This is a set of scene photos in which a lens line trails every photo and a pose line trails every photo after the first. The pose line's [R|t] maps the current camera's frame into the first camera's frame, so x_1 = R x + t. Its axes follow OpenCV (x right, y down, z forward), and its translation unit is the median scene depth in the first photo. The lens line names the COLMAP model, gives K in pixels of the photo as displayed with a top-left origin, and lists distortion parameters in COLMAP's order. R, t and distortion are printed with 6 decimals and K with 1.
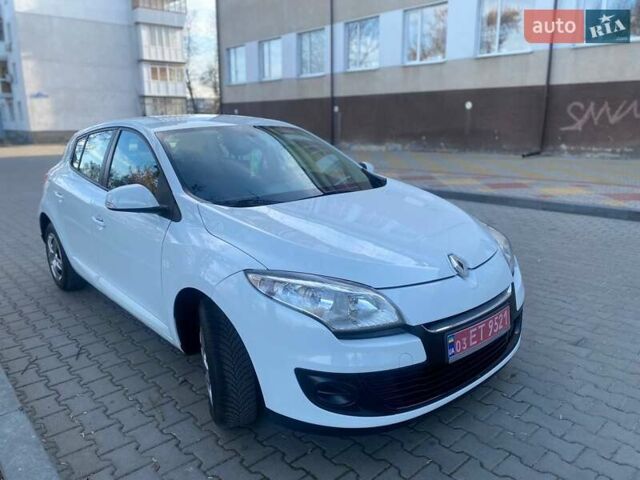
lens RADIAL K [[500.6, 0, 315.5], [0, 500.6, 242.2], [0, 0, 1]] dist [0.012947, -0.014039]
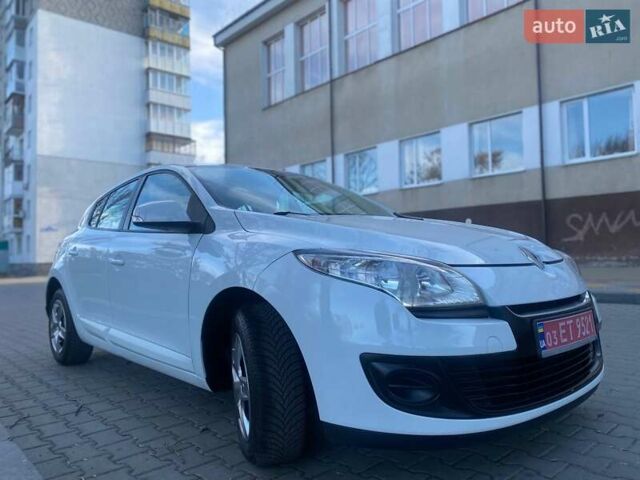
lens RADIAL K [[500.6, 0, 316.1], [0, 500.6, 237.4], [0, 0, 1]] dist [0.012947, -0.014039]
pose [[0.999908, -0.011871, 0.006518, -0.018624], [0.013211, 0.960884, -0.276636, 0.046869], [-0.002979, 0.276697, 0.960953, 0.025945]]
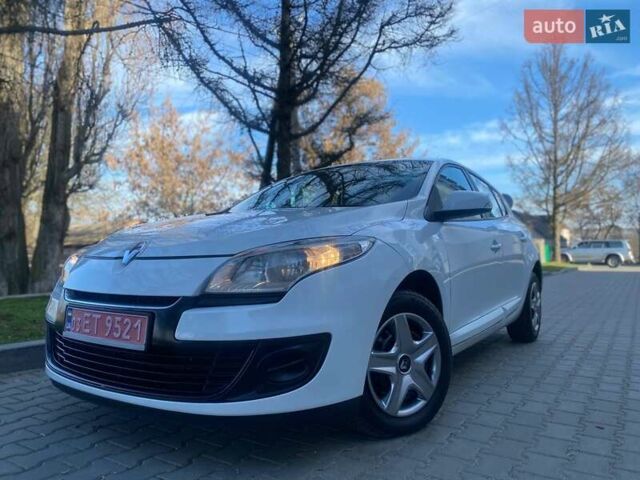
lens RADIAL K [[500.6, 0, 321.9], [0, 500.6, 234.0], [0, 0, 1]] dist [0.012947, -0.014039]
pose [[0.240166, -0.035828, -0.970070, 0.226870], [-0.233508, 0.967843, -0.093557, 0.004195], [0.942228, 0.248989, 0.224077, 0.205175]]
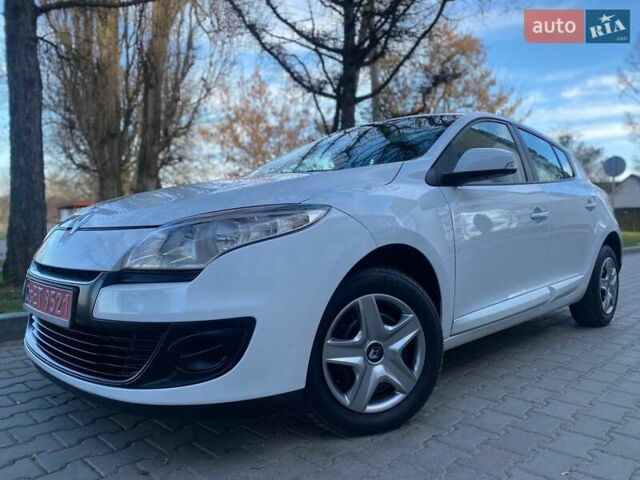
lens RADIAL K [[500.6, 0, 320.8], [0, 500.6, 236.9], [0, 0, 1]] dist [0.012947, -0.014039]
pose [[0.040761, 0.029547, -0.998732, 0.211184], [-0.239789, 0.970641, 0.018930, -0.007406], [0.969969, 0.238713, 0.046650, 0.250711]]
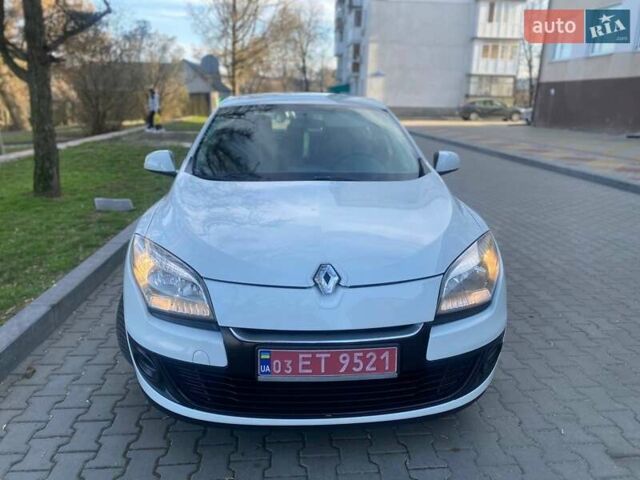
lens RADIAL K [[500.6, 0, 314.4], [0, 500.6, 236.3], [0, 0, 1]] dist [0.012947, -0.014039]
pose [[0.794992, 0.182843, -0.578408, 0.136287], [-0.166561, 0.982641, 0.081697, -0.015600], [0.583305, 0.031392, 0.811646, 0.058720]]
